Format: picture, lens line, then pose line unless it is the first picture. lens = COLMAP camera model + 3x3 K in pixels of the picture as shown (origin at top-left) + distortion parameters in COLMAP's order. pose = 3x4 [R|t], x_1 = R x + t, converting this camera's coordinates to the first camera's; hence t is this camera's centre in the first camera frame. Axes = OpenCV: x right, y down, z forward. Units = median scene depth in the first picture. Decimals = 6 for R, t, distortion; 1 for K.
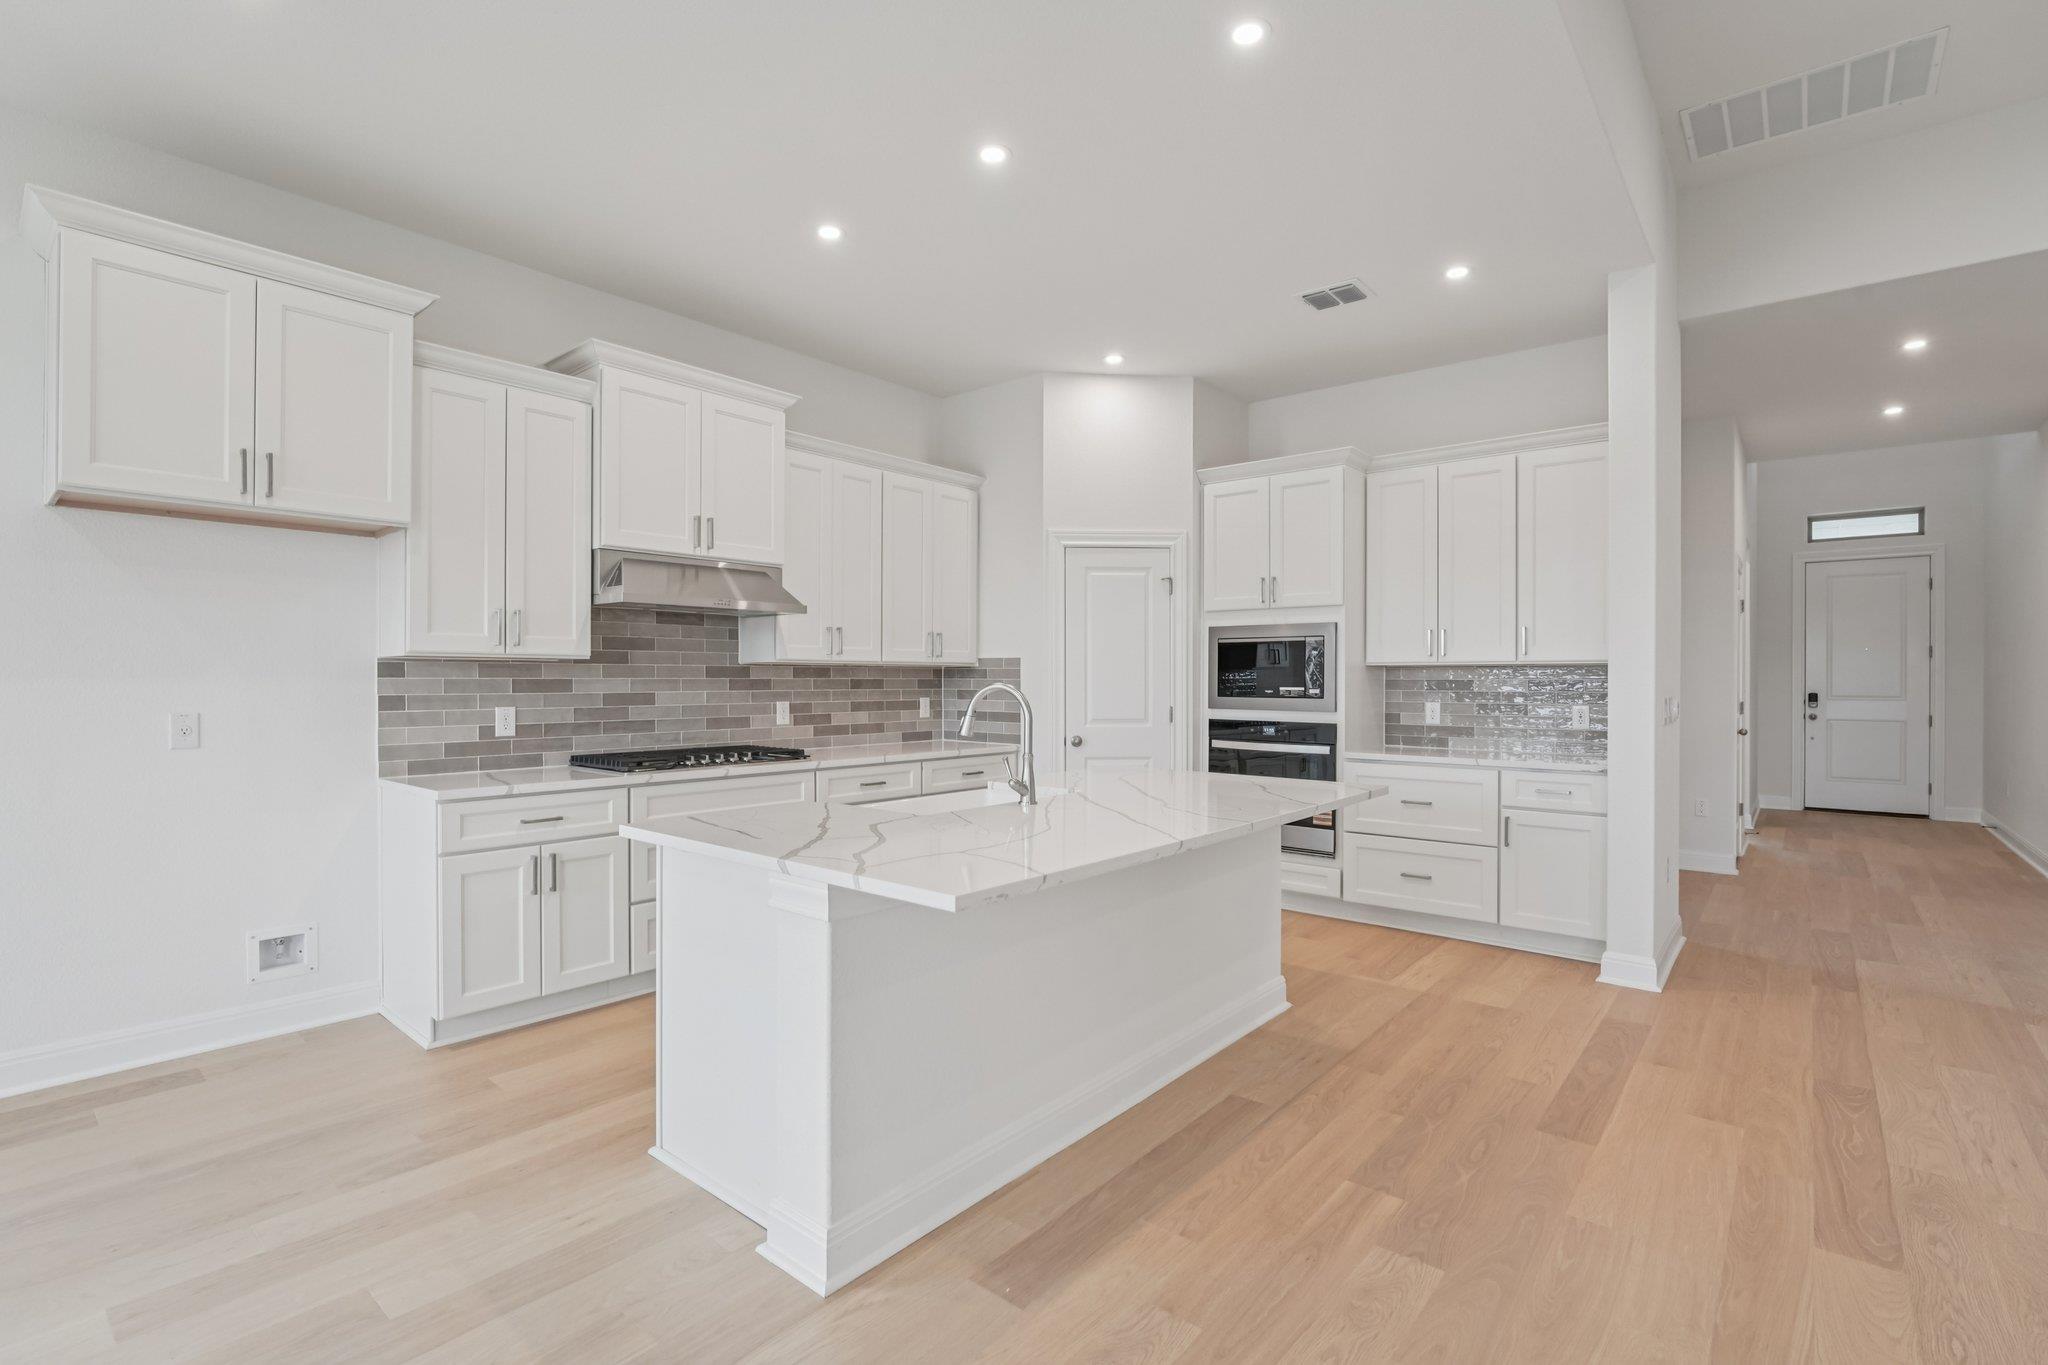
lens RADIAL K [[941.7, 0, 1011.2], [0, 941.7, 685.2], [0, 0, 1]] dist [-0.010704, -0.001273]
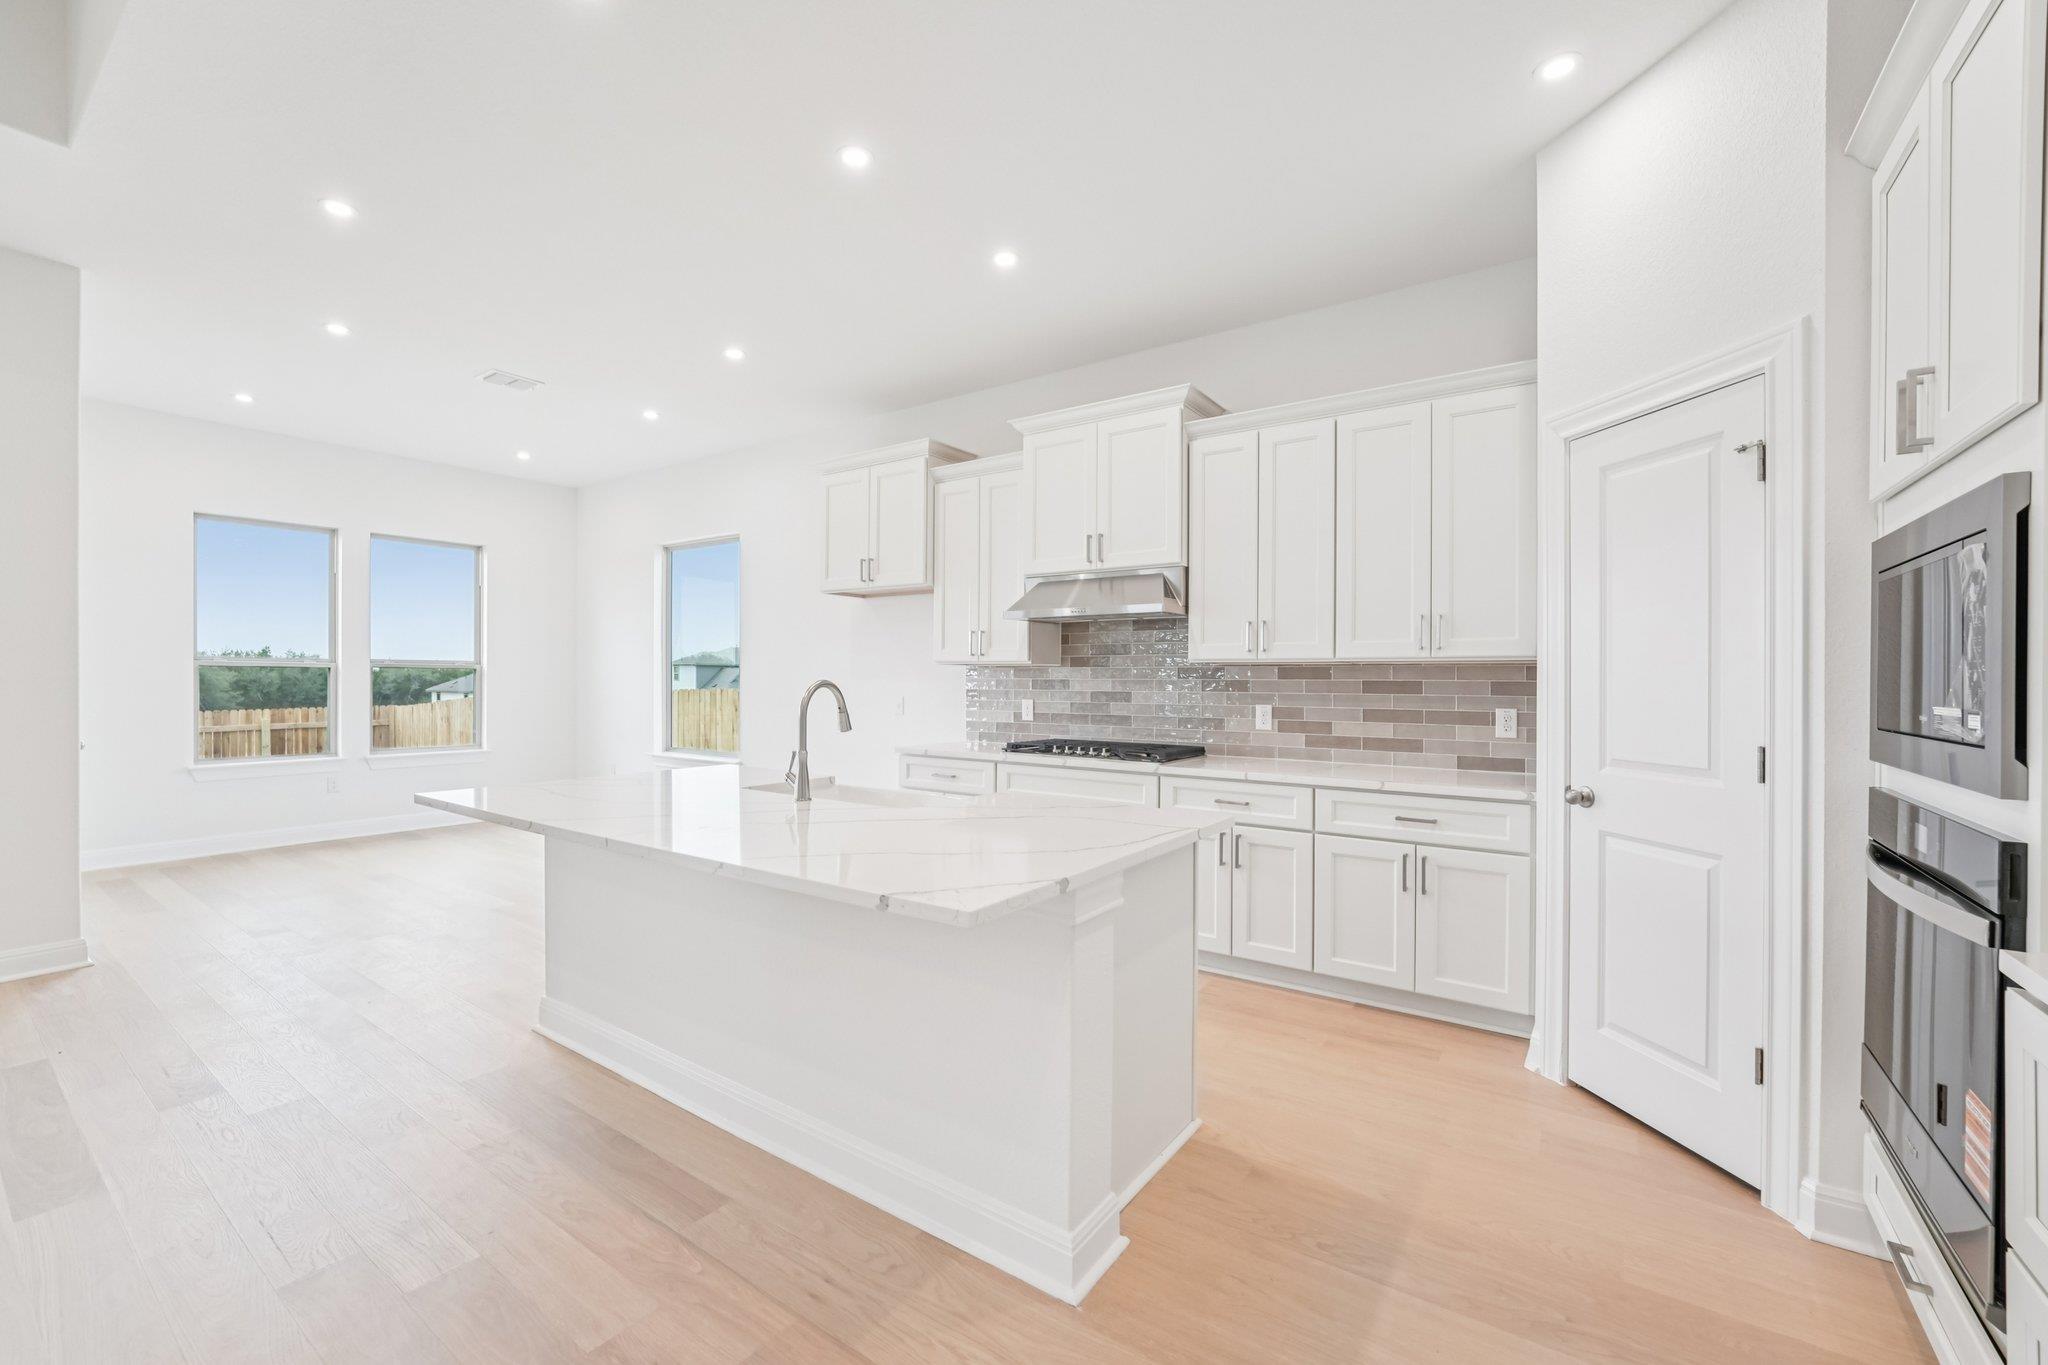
lens RADIAL K [[840.9, 0, 1006.5], [0, 840.9, 685.6], [0, 0, 1]] dist [-0.027462, 0.001220]
pose [[0.085157, 0.006216, -0.996348, 0.621296], [-0.012496, 0.999909, 0.005171, -0.002674], [0.996289, 0.012010, 0.085227, 0.763861]]
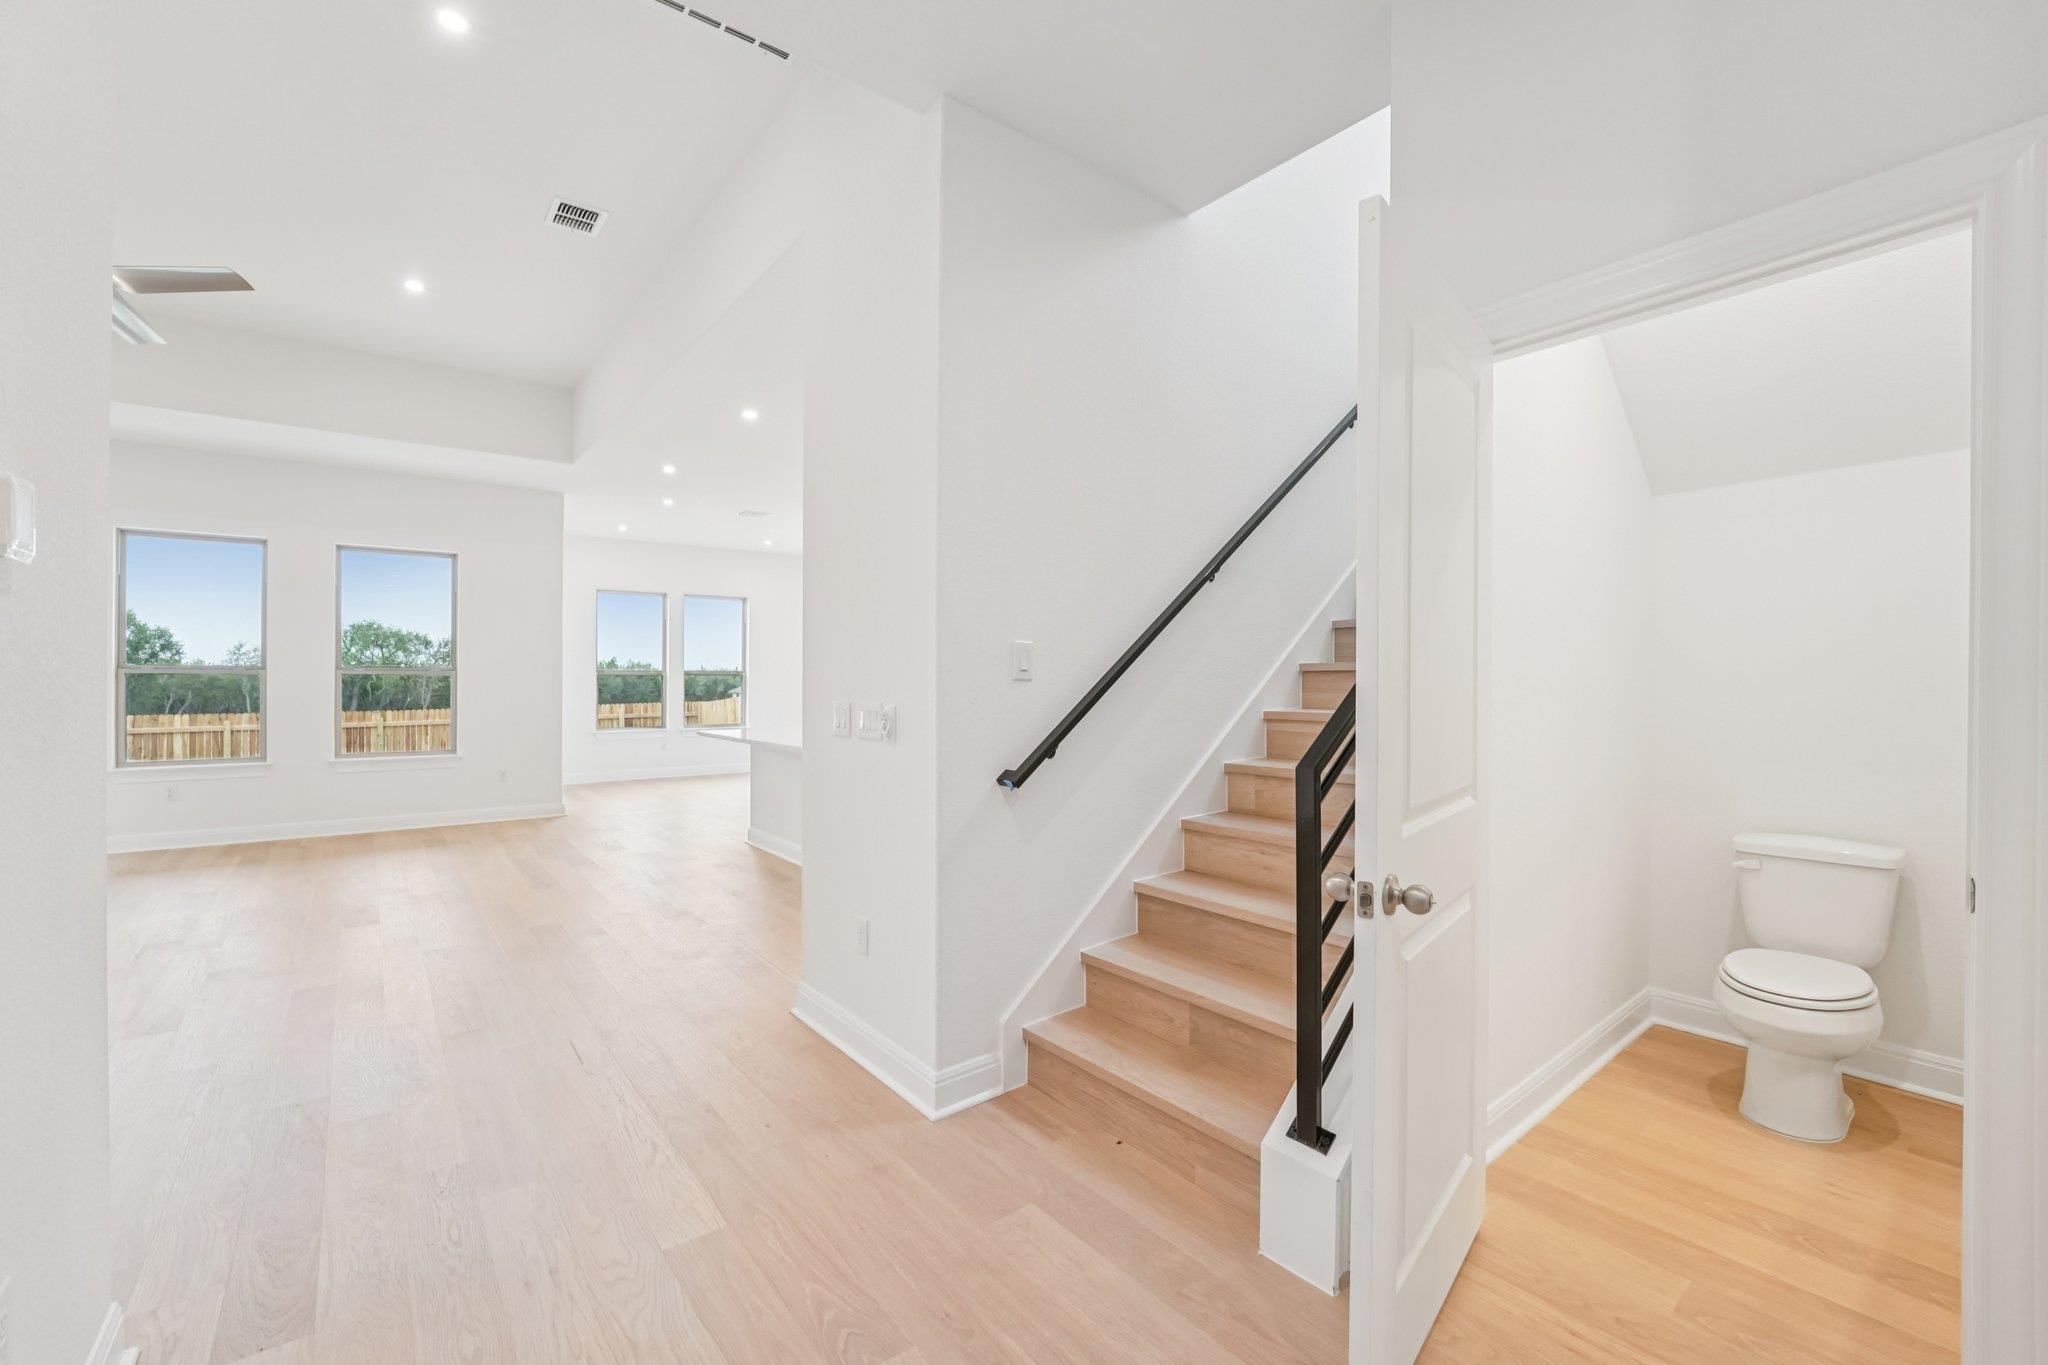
lens RADIAL K [[840.9, 0, 1024.9], [0, 840.9, 679.1], [0, 0, 1]] dist [-0.027462, 0.001220]
pose [[-0.186366, -0.002834, -0.982476, 1.294017], [-0.006740, 0.999976, -0.001606, -0.003933], [0.982457, 0.006322, -0.186381, 1.207883]]
